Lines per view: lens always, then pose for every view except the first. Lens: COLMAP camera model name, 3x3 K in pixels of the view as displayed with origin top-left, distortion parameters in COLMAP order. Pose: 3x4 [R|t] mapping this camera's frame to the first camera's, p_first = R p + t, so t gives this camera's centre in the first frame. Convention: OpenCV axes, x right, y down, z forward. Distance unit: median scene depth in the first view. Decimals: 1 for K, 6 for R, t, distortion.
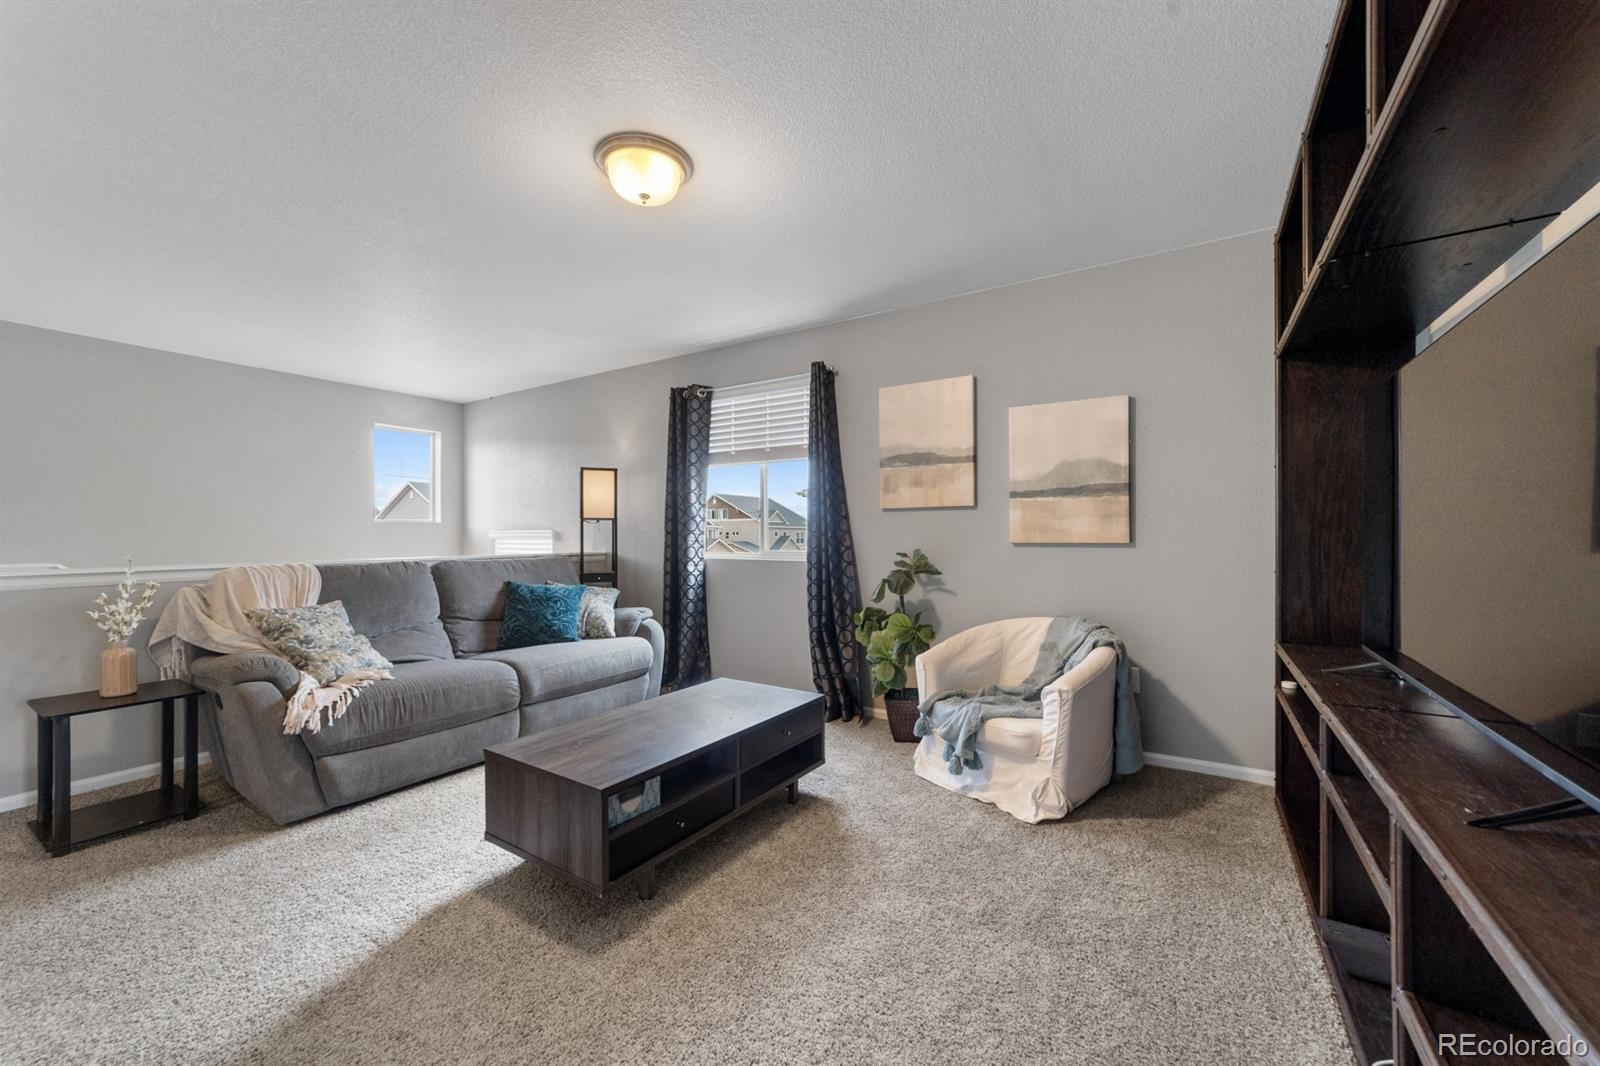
lens RADIAL K [[615.3, 0, 803.1], [0, 615.3, 547.0], [0, 0, 1]] dist [-0.012321, 0.004700]
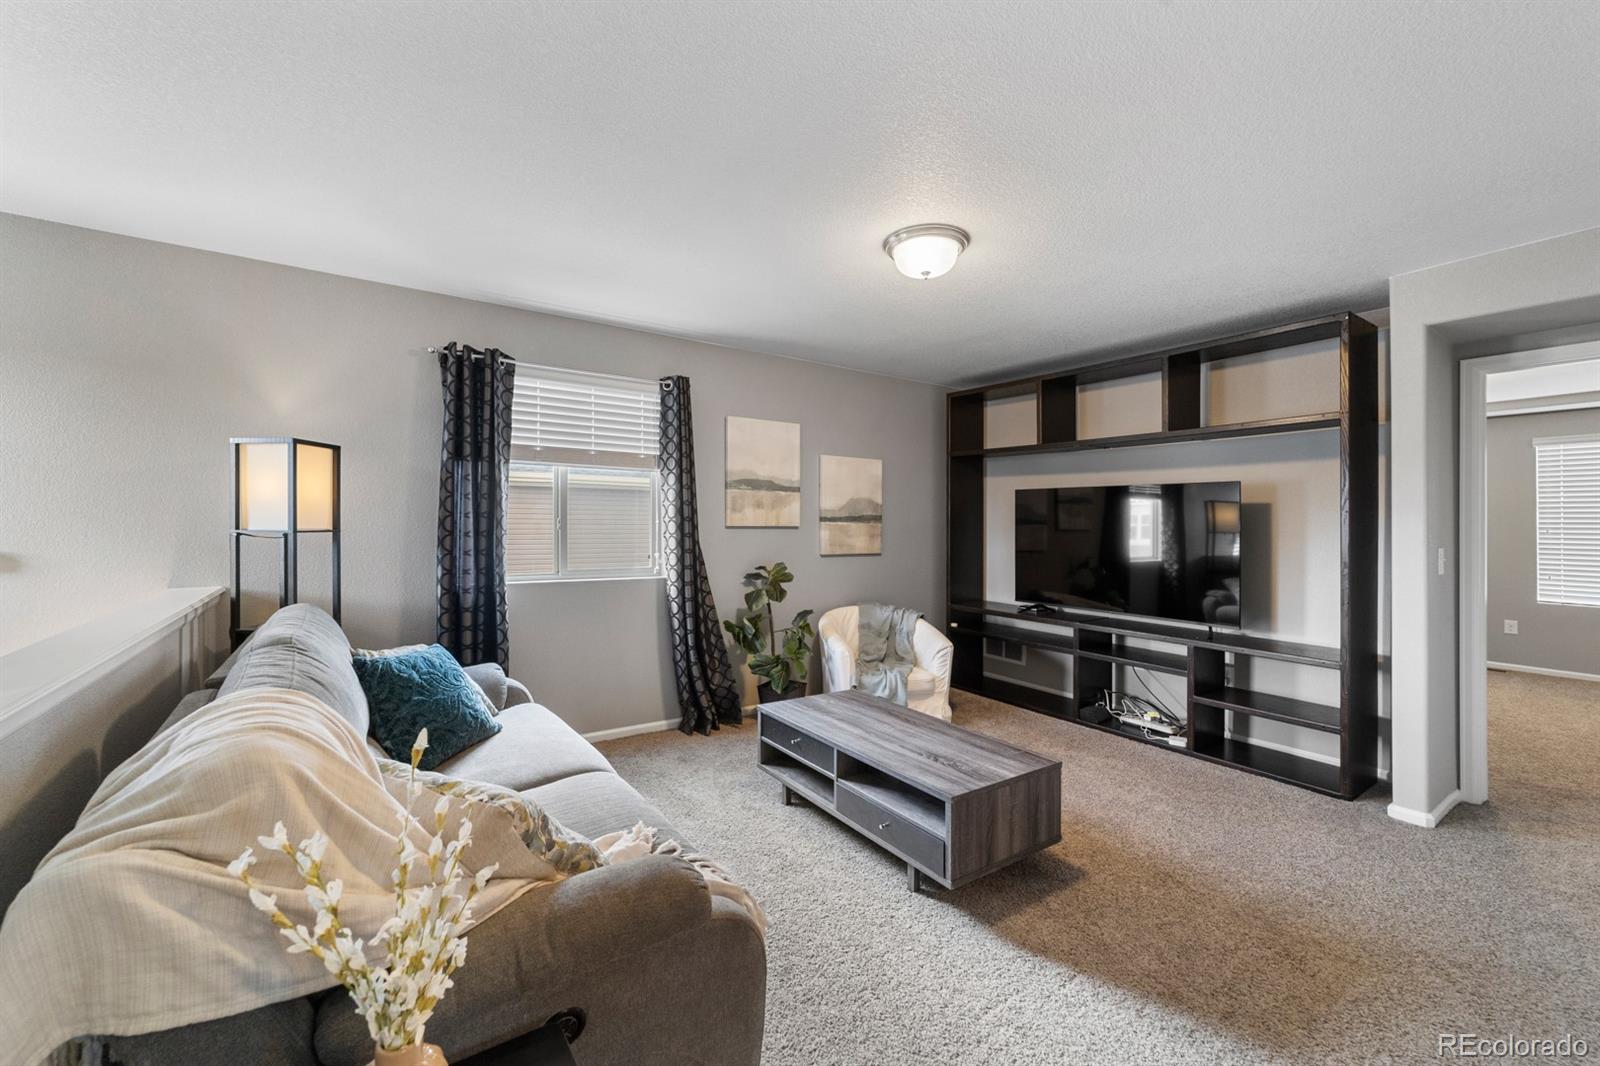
lens RADIAL K [[615.3, 0, 796.9], [0, 615.3, 526.0], [0, 0, 1]] dist [-0.012321, 0.004700]
pose [[0.409497, 0.003554, 0.912305, -0.866365], [0.006244, 0.999958, -0.006698, -0.057457], [-0.912290, 0.008439, 0.409457, 0.466833]]
